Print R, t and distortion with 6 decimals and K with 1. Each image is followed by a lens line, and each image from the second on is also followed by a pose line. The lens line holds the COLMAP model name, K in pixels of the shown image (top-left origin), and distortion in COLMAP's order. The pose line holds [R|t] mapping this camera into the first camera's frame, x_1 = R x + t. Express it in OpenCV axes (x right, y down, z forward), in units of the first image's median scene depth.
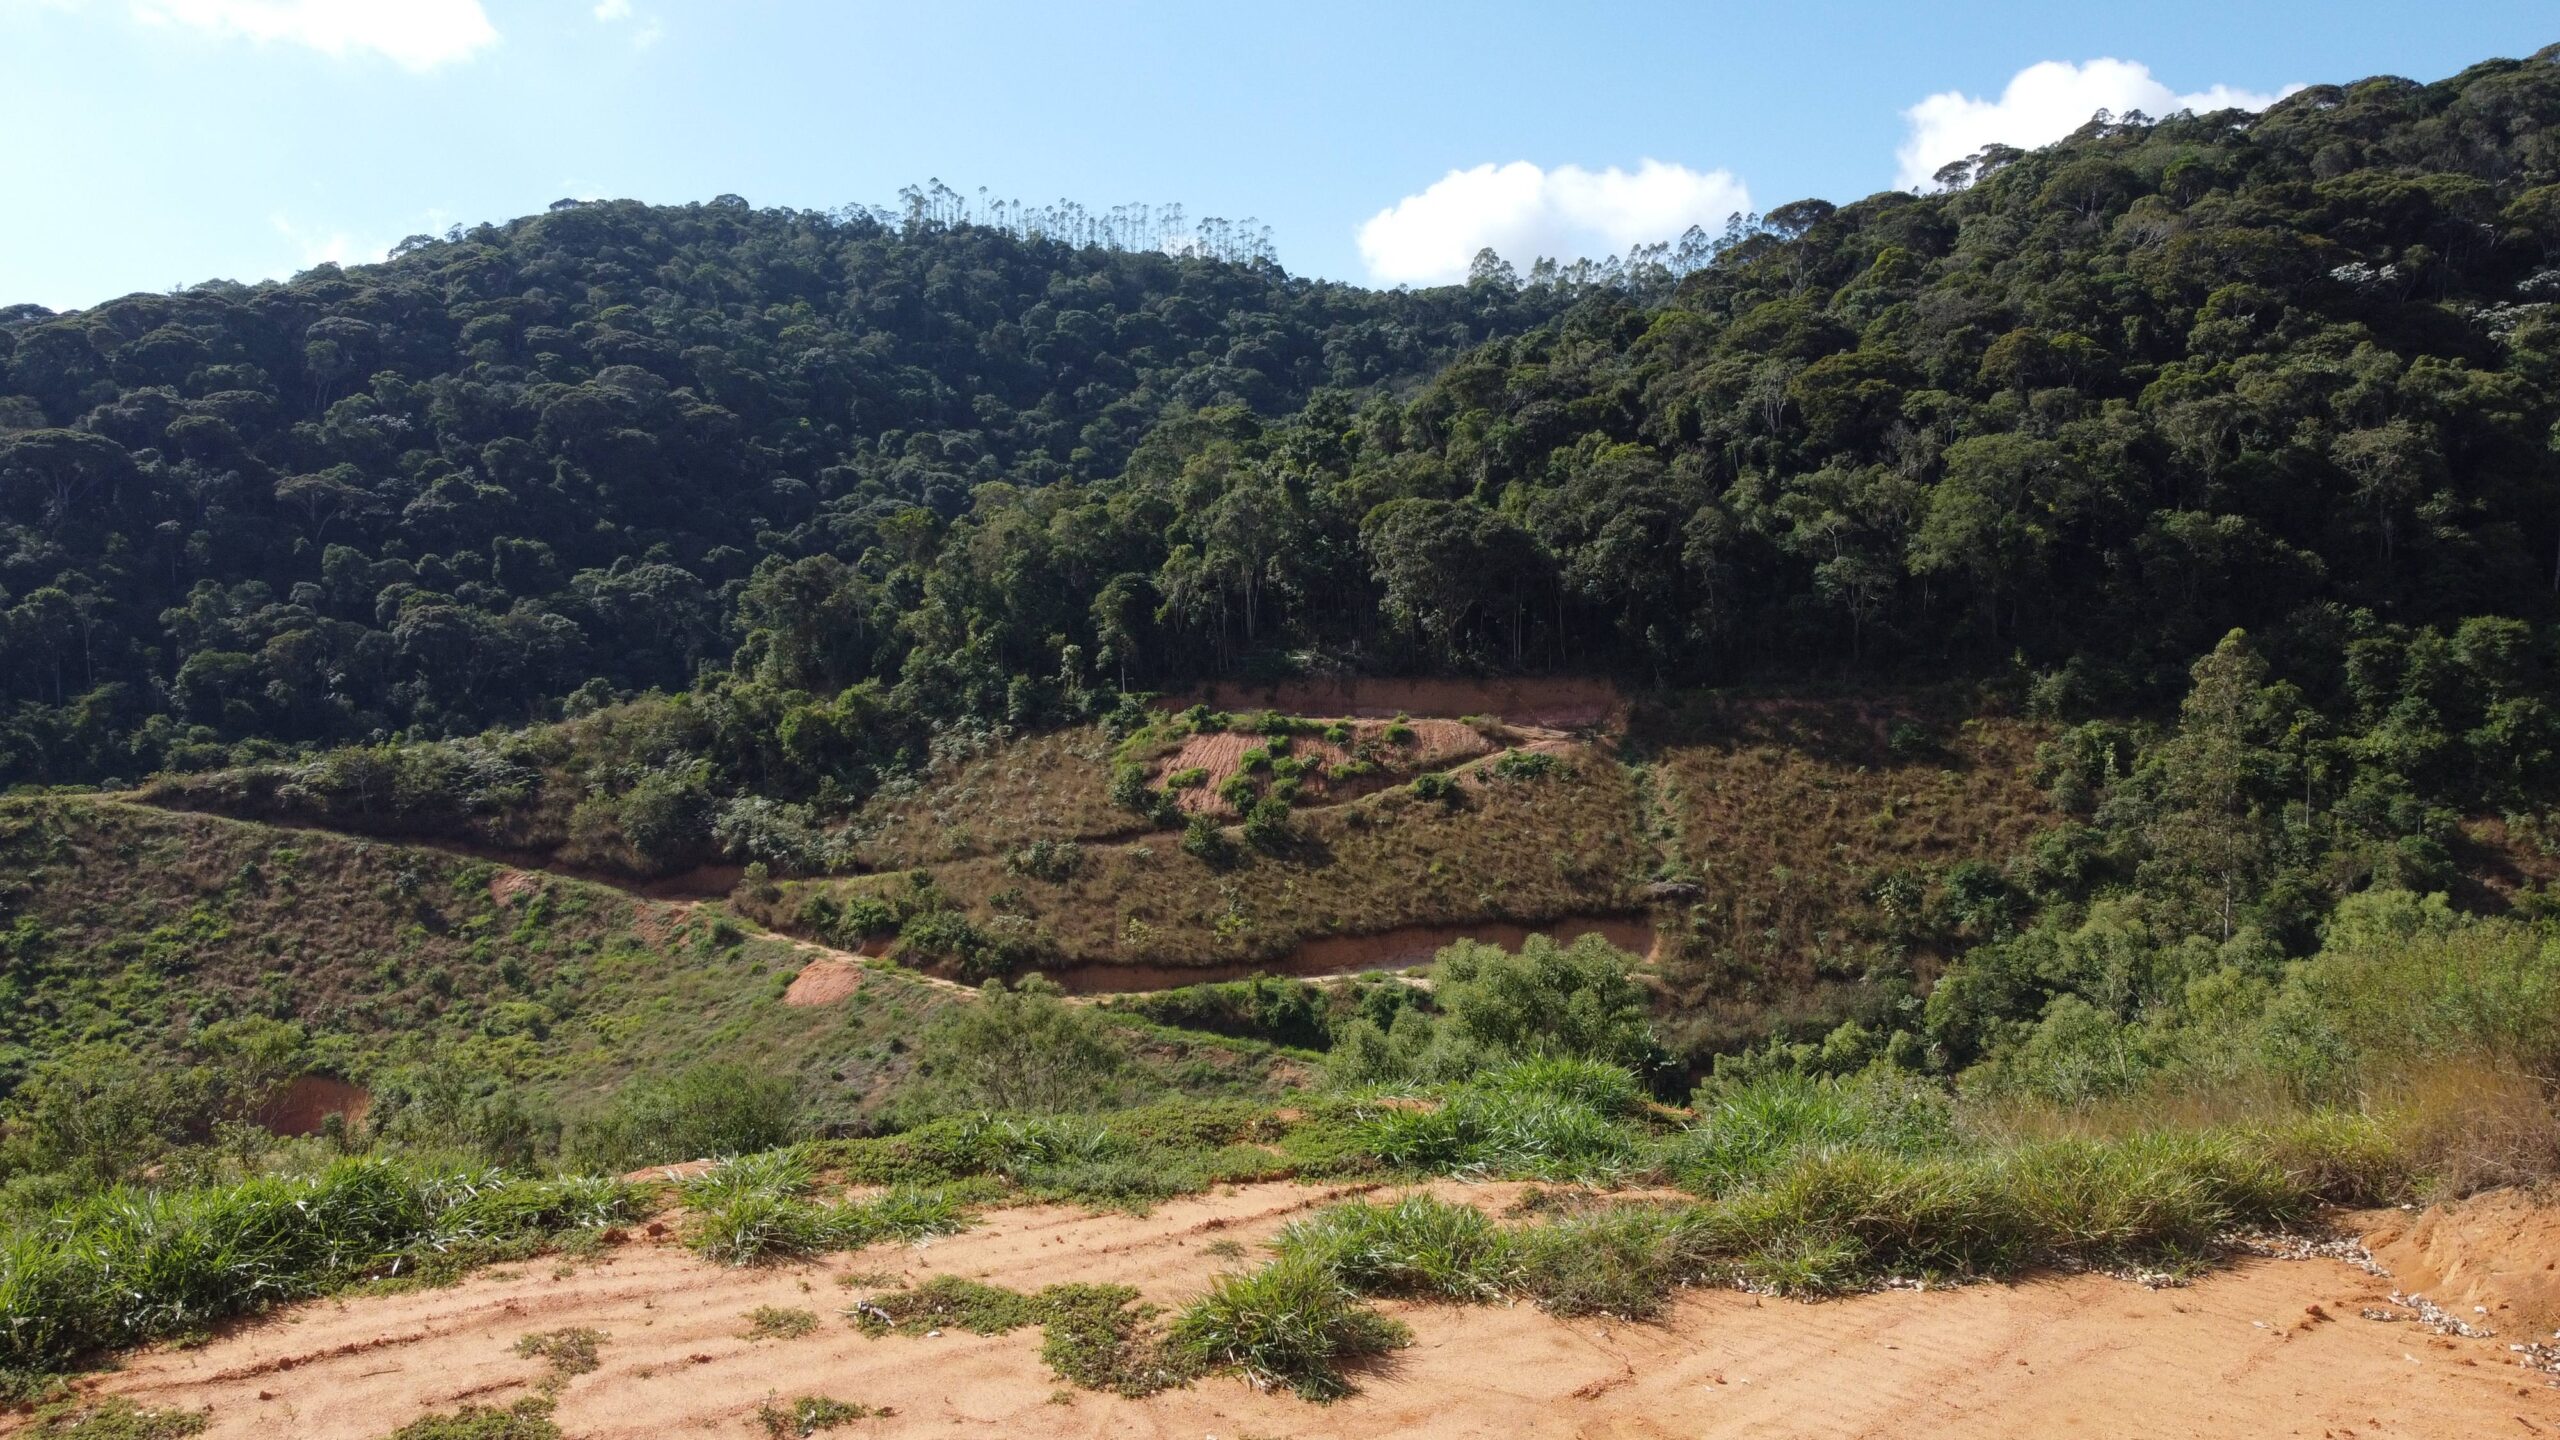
lens RADIAL K [[1939.5, 0, 1273.2], [0, 1939.5, 706.8], [0, 0, 1]] dist [-0.003643, 0.000109]
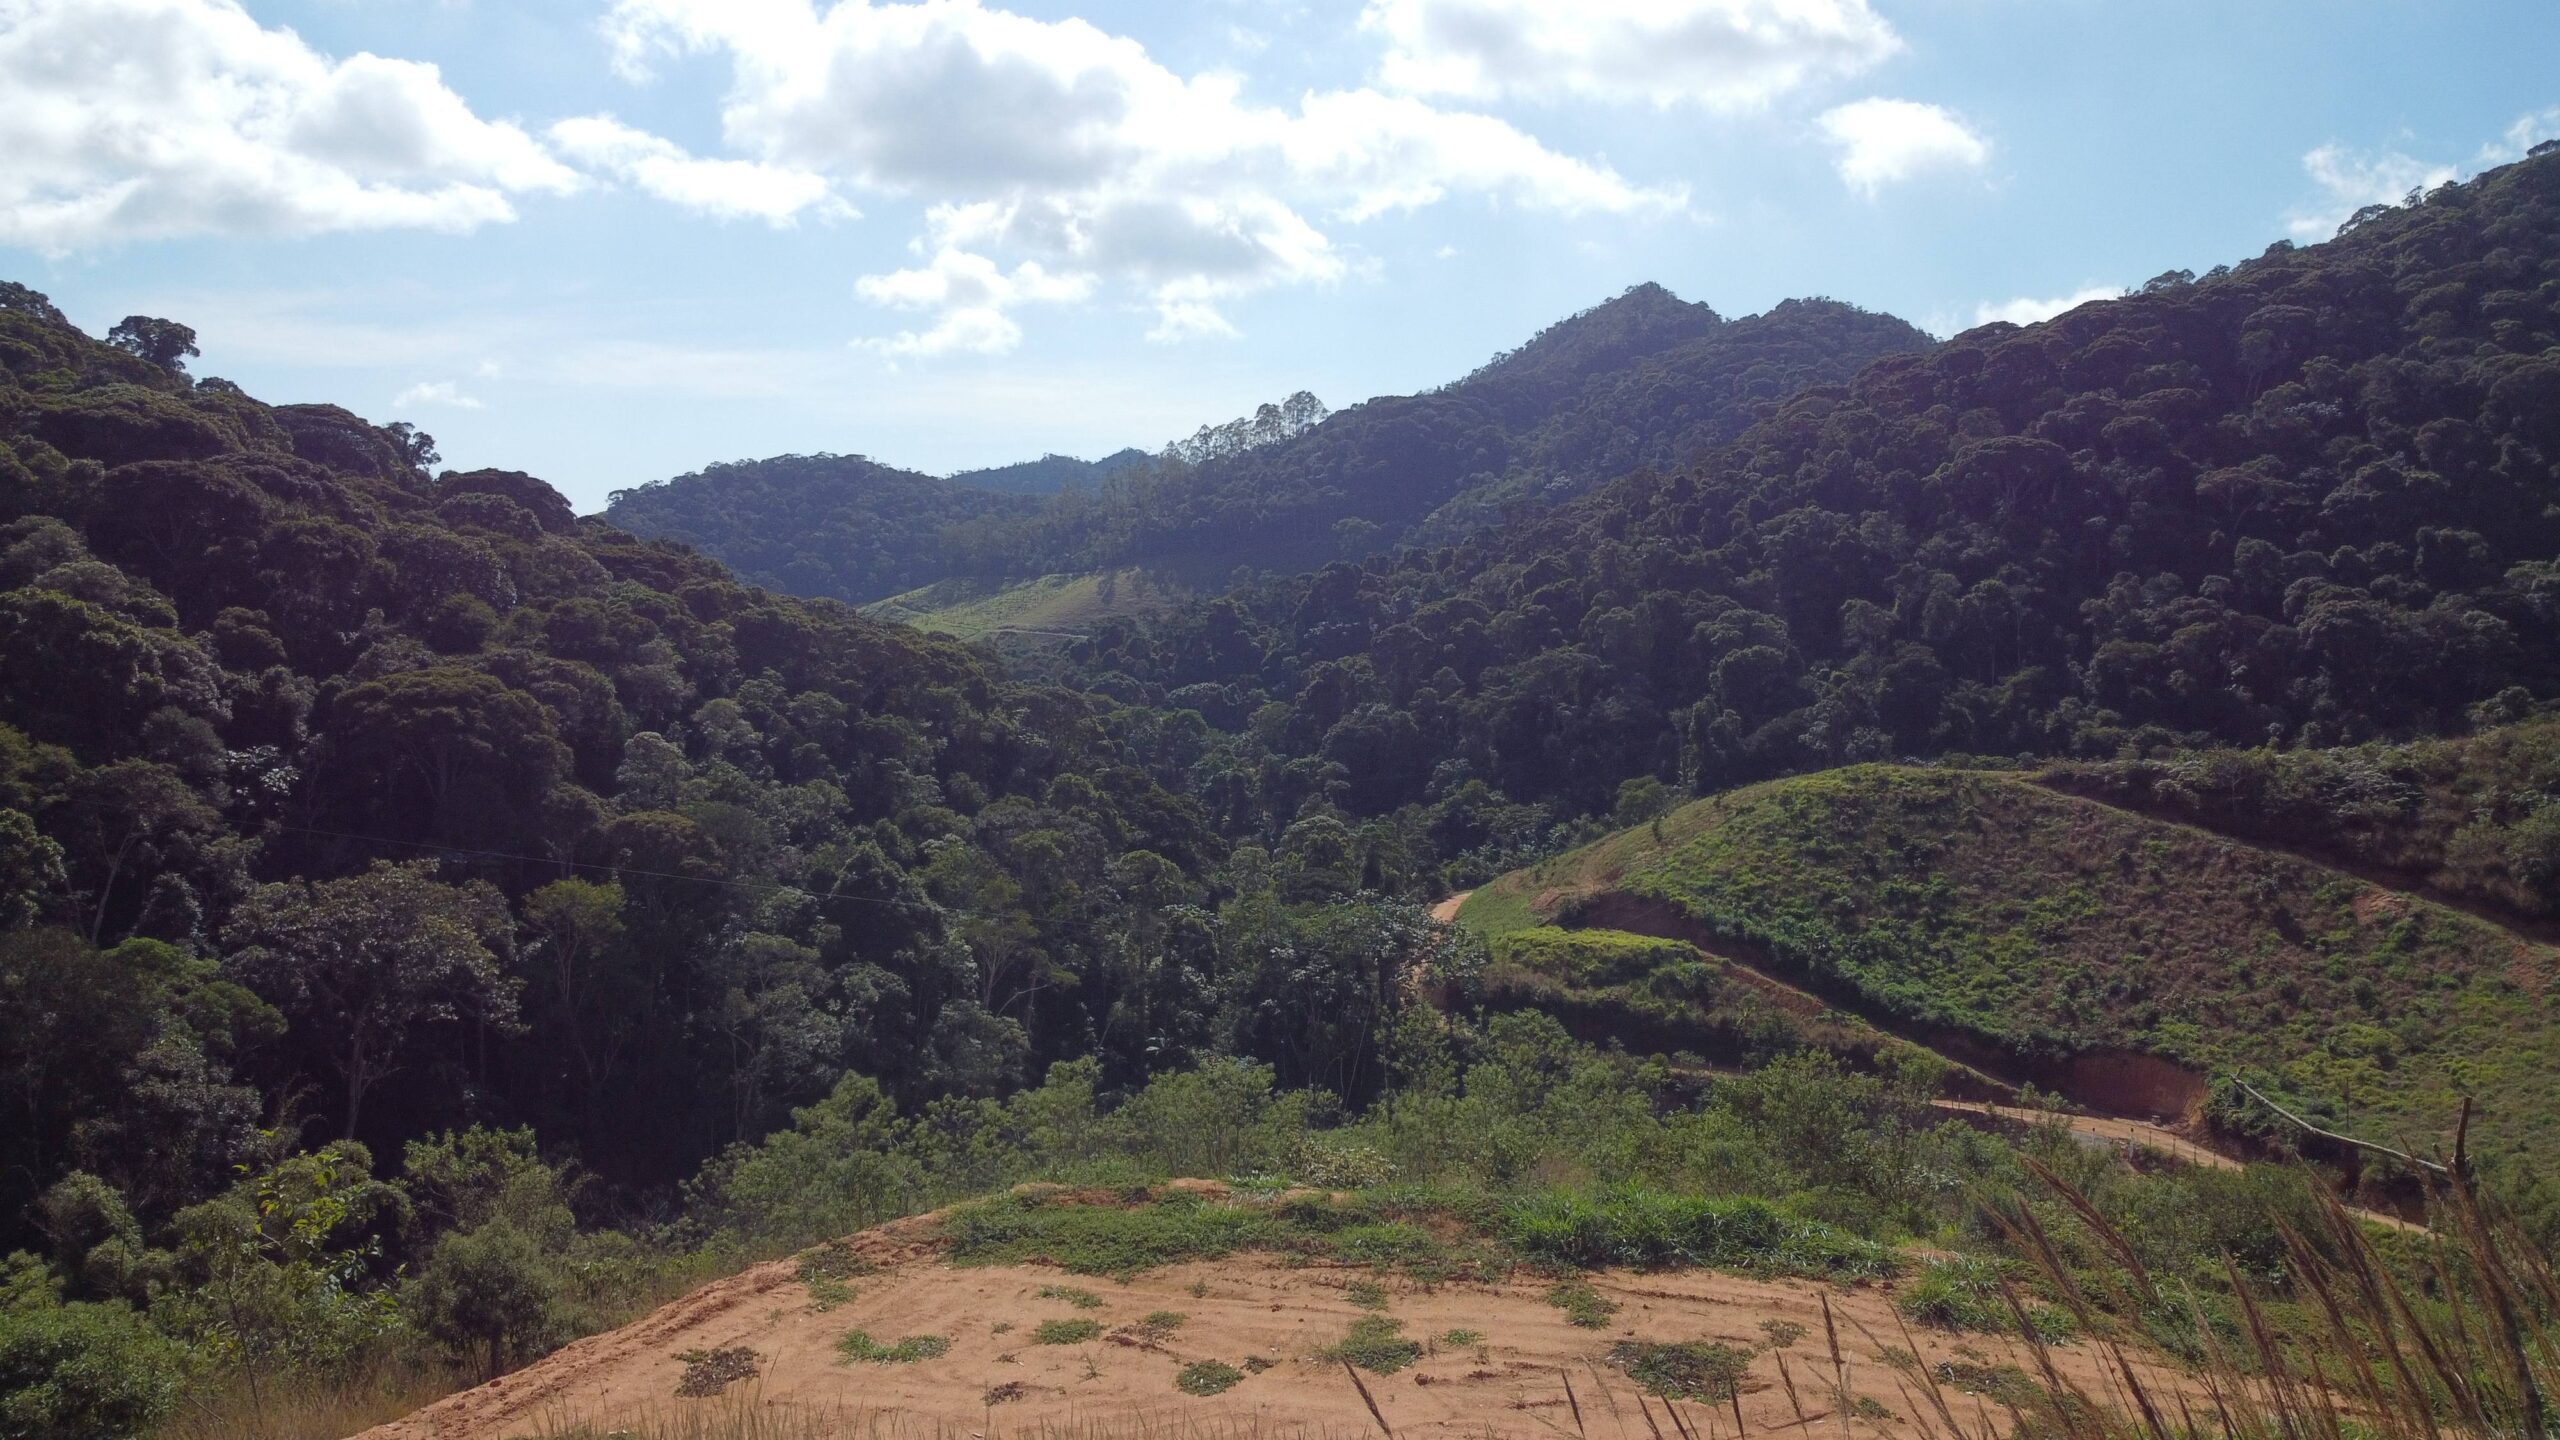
lens RADIAL K [[1939.5, 0, 1273.1], [0, 1939.5, 706.2], [0, 0, 1]] dist [-0.003643, 0.000109]
pose [[0.597934, 0.062974, -0.799067, 0.049836], [-0.050215, 0.997894, 0.041069, -0.020346], [0.799971, 0.015569, 0.599837, -0.033314]]
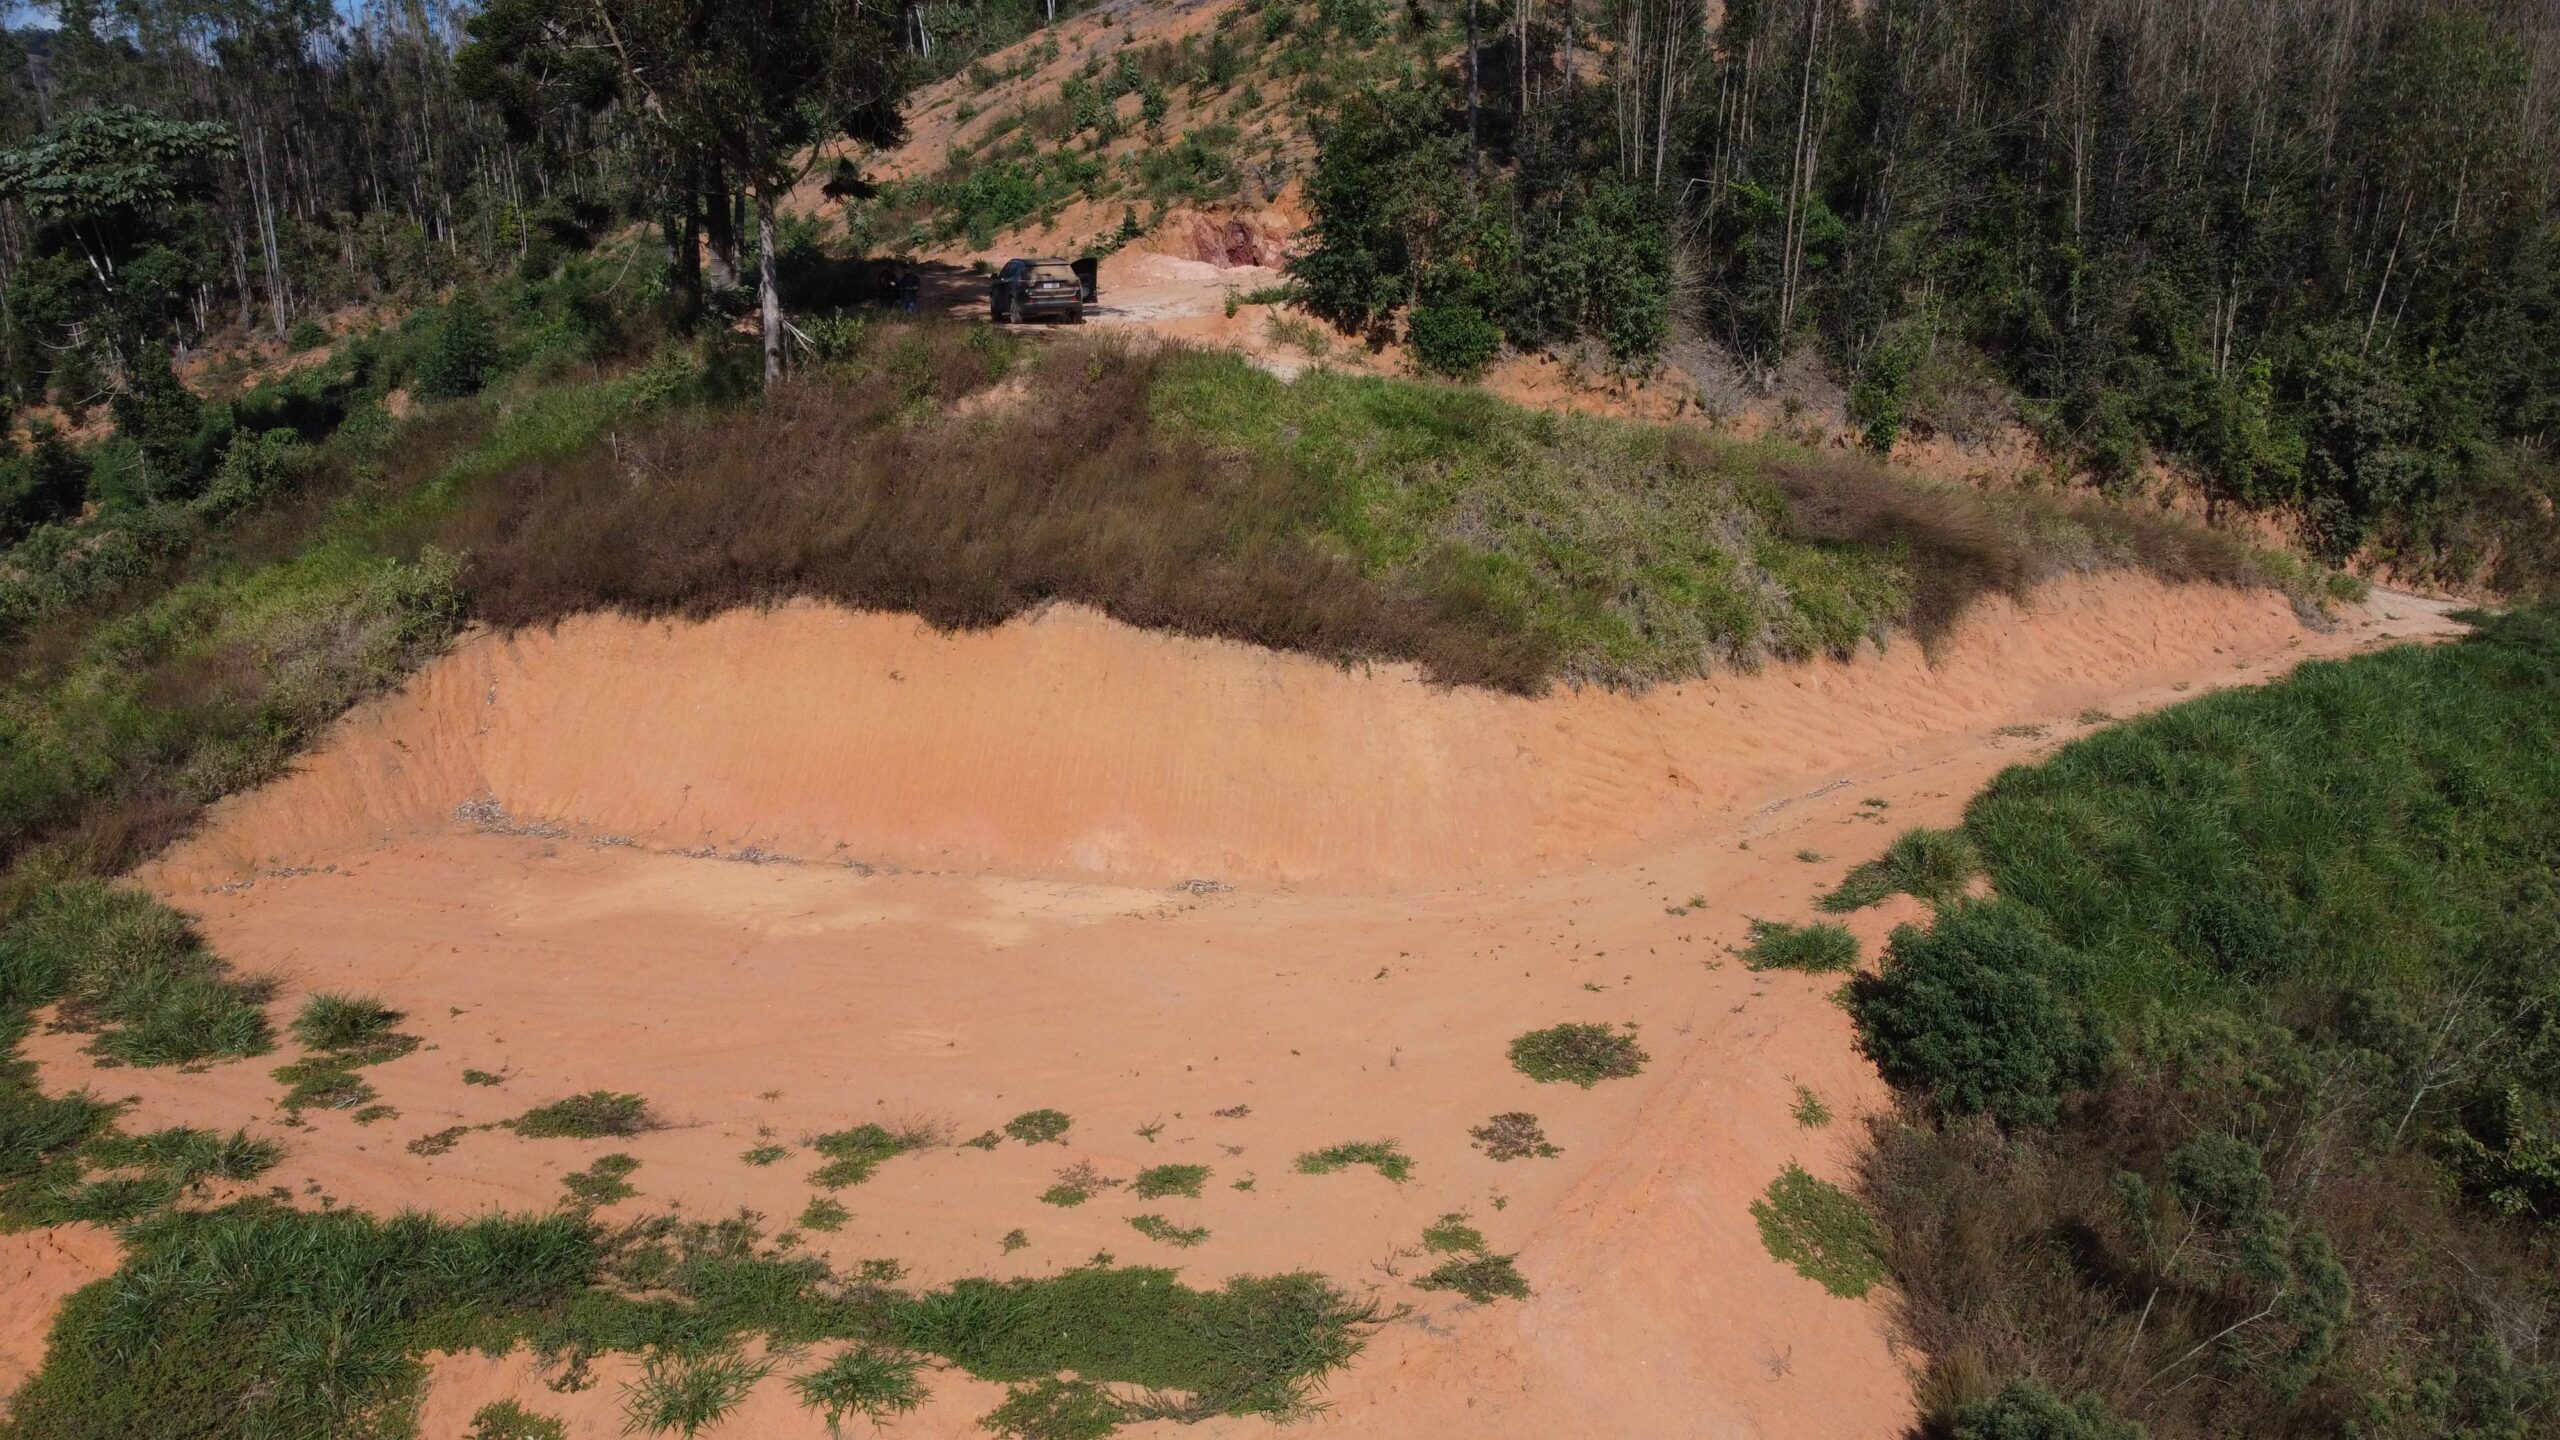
lens RADIAL K [[1939.5, 0, 1283.9], [0, 1939.5, 702.8], [0, 0, 1]] dist [-0.003643, 0.000109]
pose [[-0.557683, -0.182497, 0.809743, -0.135830], [0.053003, 0.965711, 0.254153, -0.030390], [-0.828360, 0.184656, -0.528888, 0.075265]]
